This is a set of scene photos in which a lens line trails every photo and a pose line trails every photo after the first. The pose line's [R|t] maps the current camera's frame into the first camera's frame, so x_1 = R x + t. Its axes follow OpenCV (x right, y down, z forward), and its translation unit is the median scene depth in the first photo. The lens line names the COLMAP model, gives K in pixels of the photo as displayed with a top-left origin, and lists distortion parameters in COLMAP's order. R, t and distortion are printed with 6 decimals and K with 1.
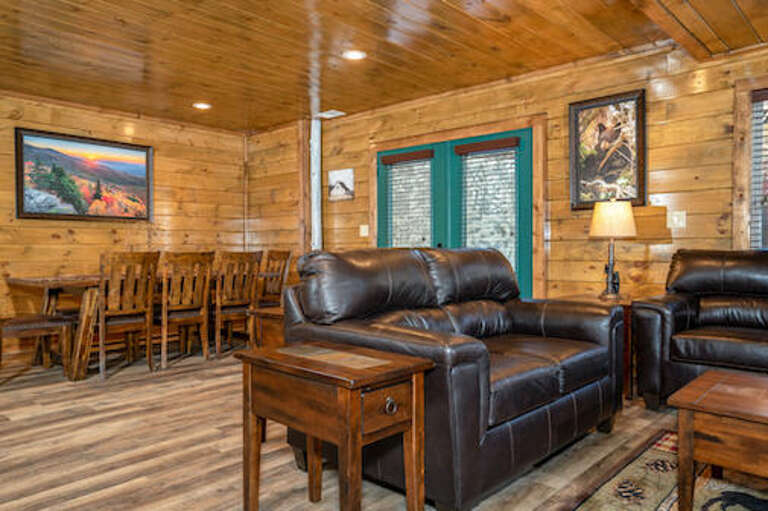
lens RADIAL K [[561.6, 0, 384.0], [0, 561.6, 255.5], [0, 0, 1]] dist [-0.002605, 0.053861]
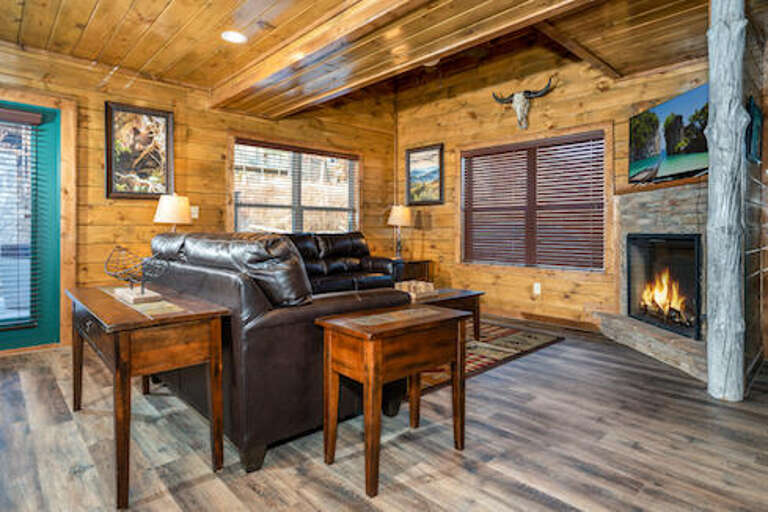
lens RADIAL K [[431.0, 0, 382.5], [0, 431.0, 230.5], [0, 0, 1]] dist [-0.002058, 0.000107]
pose [[0.091246, 0.008505, 0.995792, -0.504278], [0.012841, 0.999870, -0.009717, -0.001809], [-0.995746, 0.013673, 0.091125, 0.427841]]
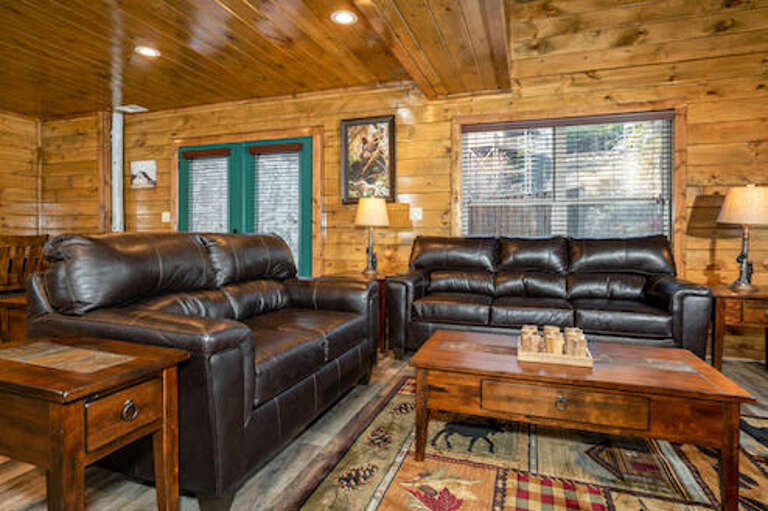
lens RADIAL K [[431.0, 0, 382.5], [0, 431.0, 230.0], [0, 0, 1]] dist [-0.002058, 0.000107]
pose [[0.920208, 0.012082, 0.391244, 0.043243], [-0.003316, 0.999728, -0.023073, -0.000715], [-0.391417, 0.019934, 0.919998, 0.084917]]
